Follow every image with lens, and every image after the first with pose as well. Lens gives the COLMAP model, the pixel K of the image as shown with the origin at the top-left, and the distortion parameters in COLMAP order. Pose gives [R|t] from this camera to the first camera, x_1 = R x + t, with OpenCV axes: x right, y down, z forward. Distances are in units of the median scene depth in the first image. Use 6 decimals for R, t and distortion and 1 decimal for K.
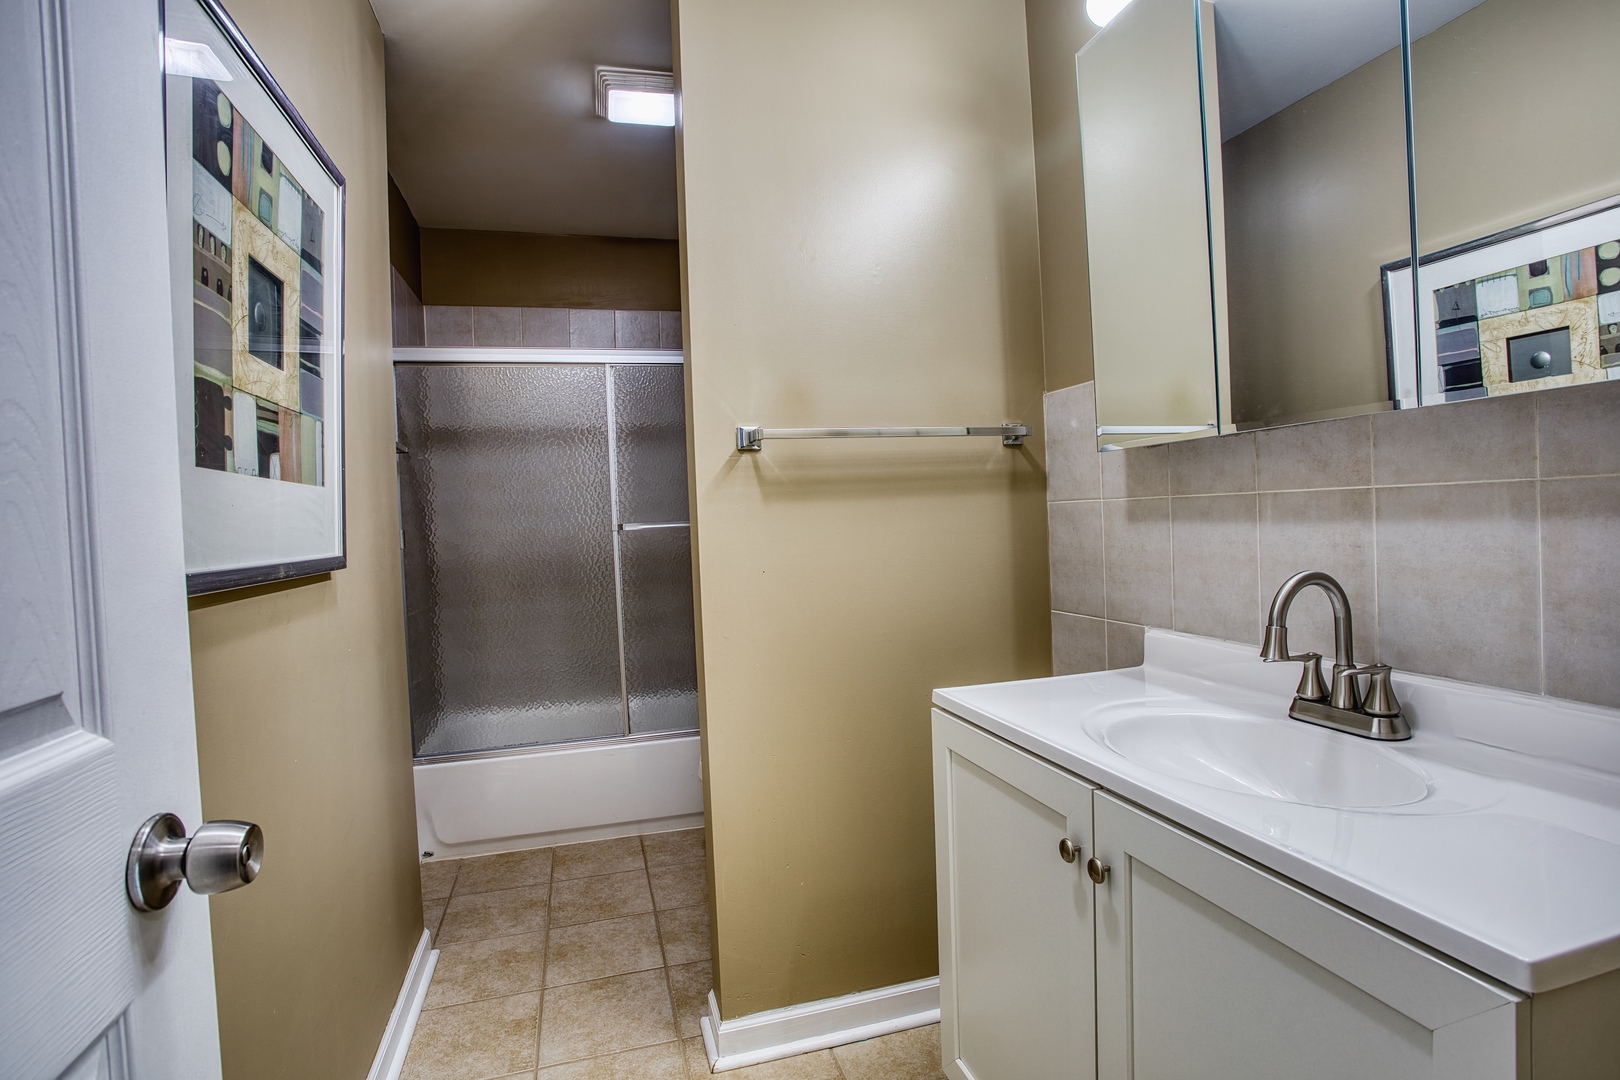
lens RADIAL K [[791.0, 0, 816.7], [0, 791.0, 533.8], [0, 0, 1]] dist [-0.073895, 0.032853]
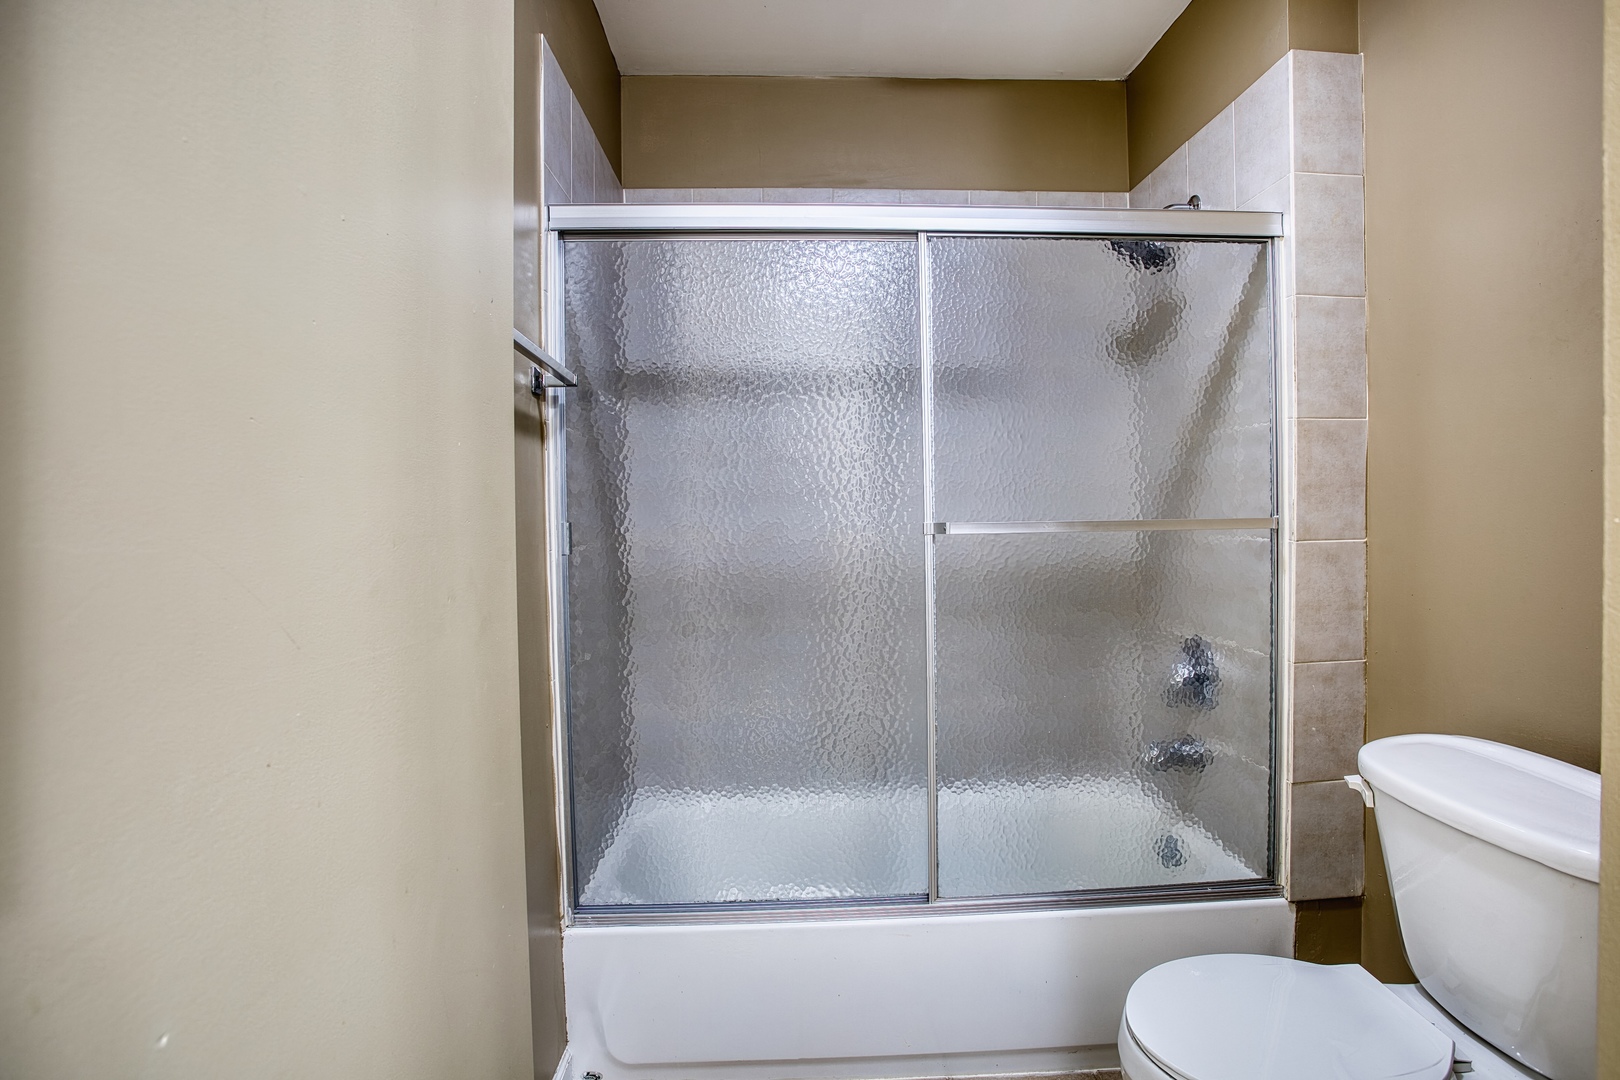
lens RADIAL K [[791.0, 0, 816.7], [0, 791.0, 533.8], [0, 0, 1]] dist [-0.073895, 0.032853]
pose [[0.968483, 0.031665, -0.247059, -0.190789], [-0.031779, 0.999489, 0.003527, -0.003581], [0.247045, 0.004435, 0.968994, 0.437467]]
